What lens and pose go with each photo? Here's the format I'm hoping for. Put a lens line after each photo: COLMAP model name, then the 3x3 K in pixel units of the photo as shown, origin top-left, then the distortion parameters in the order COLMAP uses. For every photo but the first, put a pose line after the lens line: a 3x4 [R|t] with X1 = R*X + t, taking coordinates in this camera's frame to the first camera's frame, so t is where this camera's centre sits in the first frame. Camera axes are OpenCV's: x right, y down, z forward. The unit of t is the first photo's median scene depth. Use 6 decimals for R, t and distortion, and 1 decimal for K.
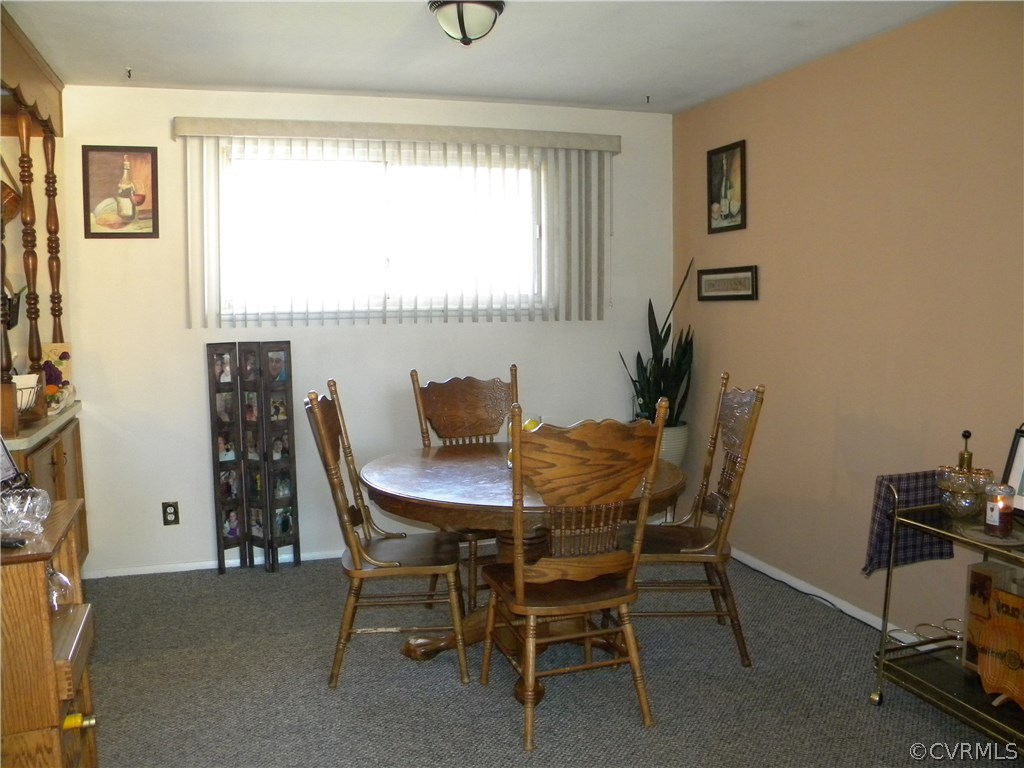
lens RADIAL K [[881.4, 0, 513.2], [0, 881.4, 373.1], [0, 0, 1]] dist [-0.189894, 0.167803]
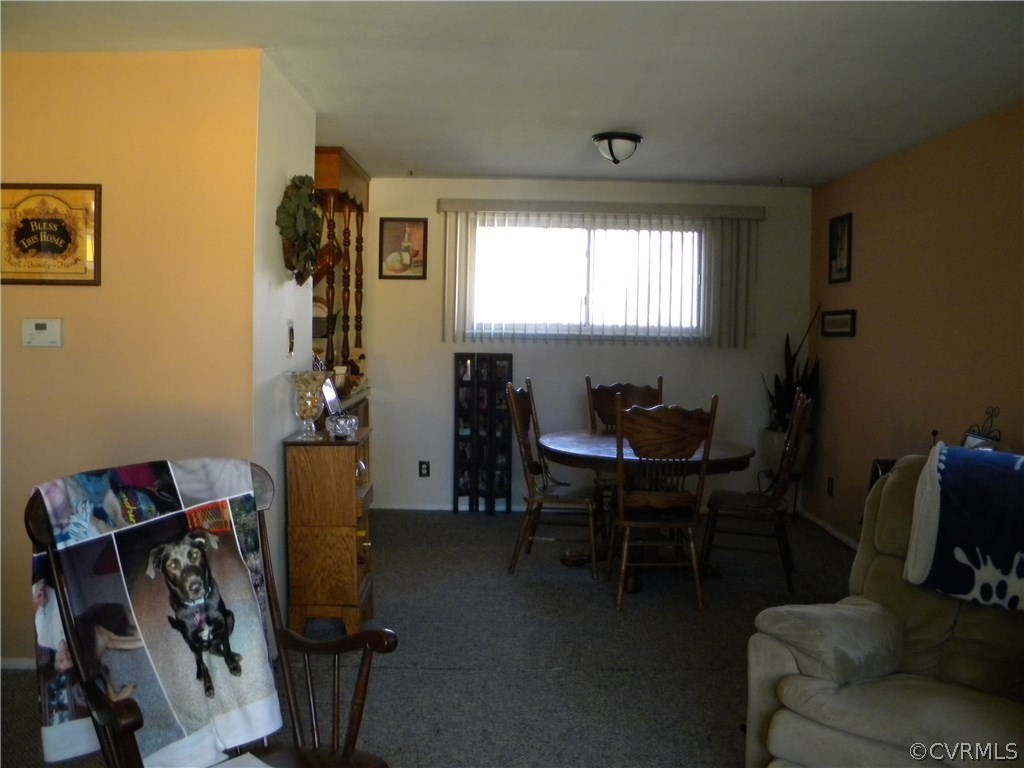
lens RADIAL K [[881.4, 0, 513.2], [0, 881.4, 373.1], [0, 0, 1]] dist [-0.189894, 0.167803]
pose [[0.953277, 0.044541, -0.298796, 0.188927], [-0.053059, 0.998382, -0.020454, 0.025701], [0.297402, 0.035352, 0.954098, -0.397713]]
